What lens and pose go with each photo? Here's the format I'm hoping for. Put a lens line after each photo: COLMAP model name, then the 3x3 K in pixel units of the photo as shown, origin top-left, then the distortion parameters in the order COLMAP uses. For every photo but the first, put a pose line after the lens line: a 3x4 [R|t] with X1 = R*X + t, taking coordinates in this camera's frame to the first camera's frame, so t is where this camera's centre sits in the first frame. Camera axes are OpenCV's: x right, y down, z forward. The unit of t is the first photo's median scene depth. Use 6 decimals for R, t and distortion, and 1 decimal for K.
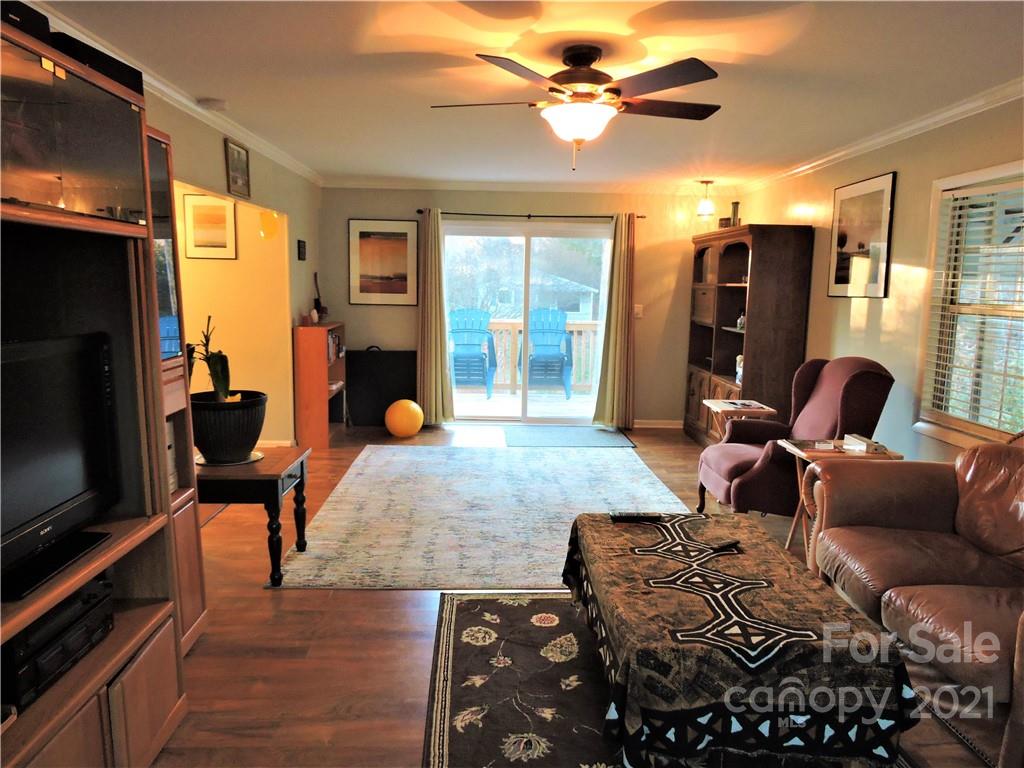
lens RADIAL K [[741.1, 0, 511.2], [0, 741.1, 387.0], [0, 0, 1]] dist [0.008119, -0.000174]
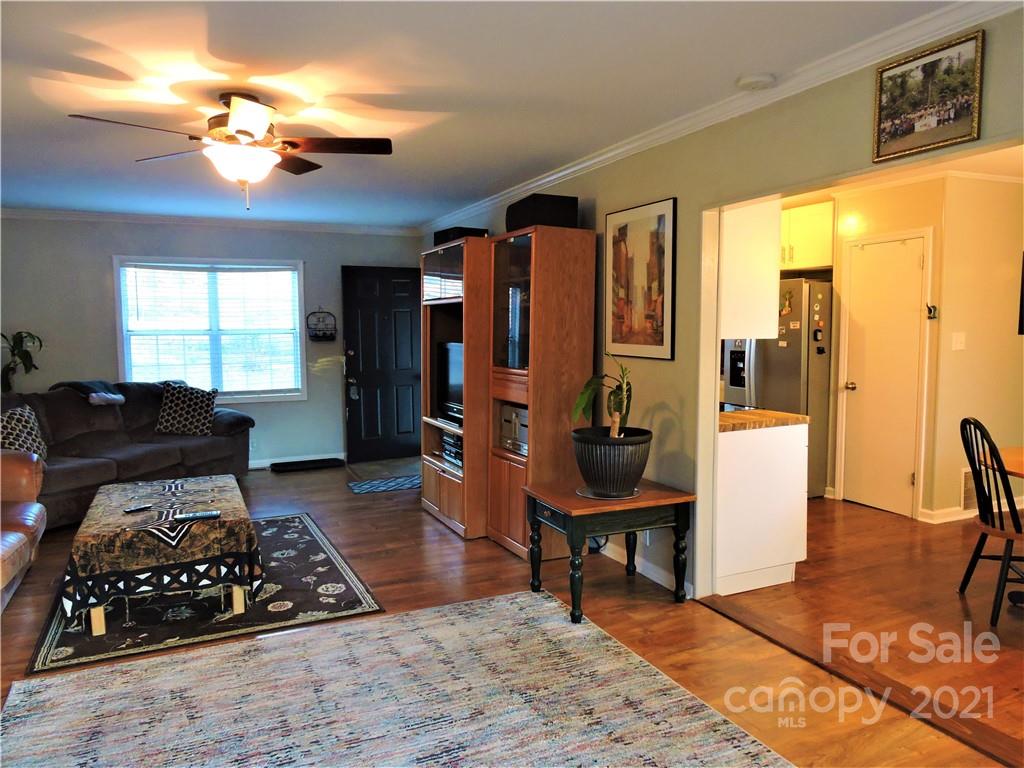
lens RADIAL K [[741.1, 0, 511.2], [0, 741.1, 383.2], [0, 0, 1]] dist [0.008119, -0.000174]
pose [[-0.925235, 0.026556, -0.378464, 0.145443], [-0.054676, 0.977801, 0.202277, -0.292042], [0.375434, 0.207847, -0.903244, 2.164548]]
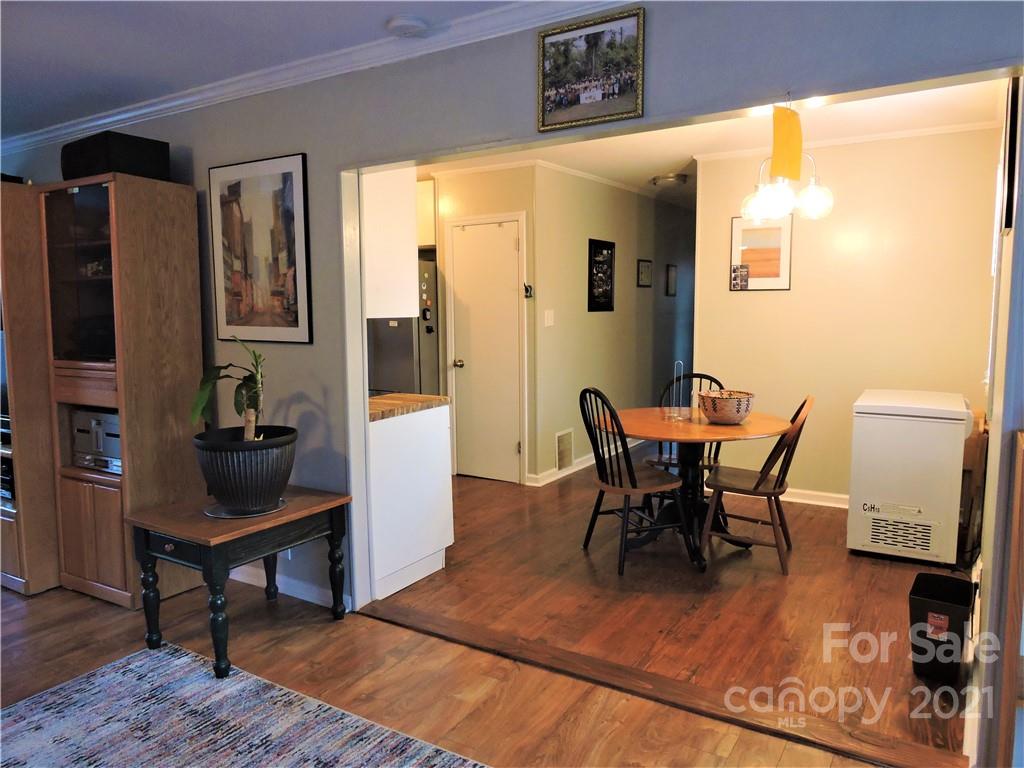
lens RADIAL K [[741.1, 0, 510.6], [0, 741.1, 384.4], [0, 0, 1]] dist [0.008119, -0.000174]
pose [[-0.565191, 0.087120, -0.820347, 0.147078], [-0.107914, 0.978056, 0.178218, -0.258364], [0.817872, 0.189254, -0.543387, 1.968779]]
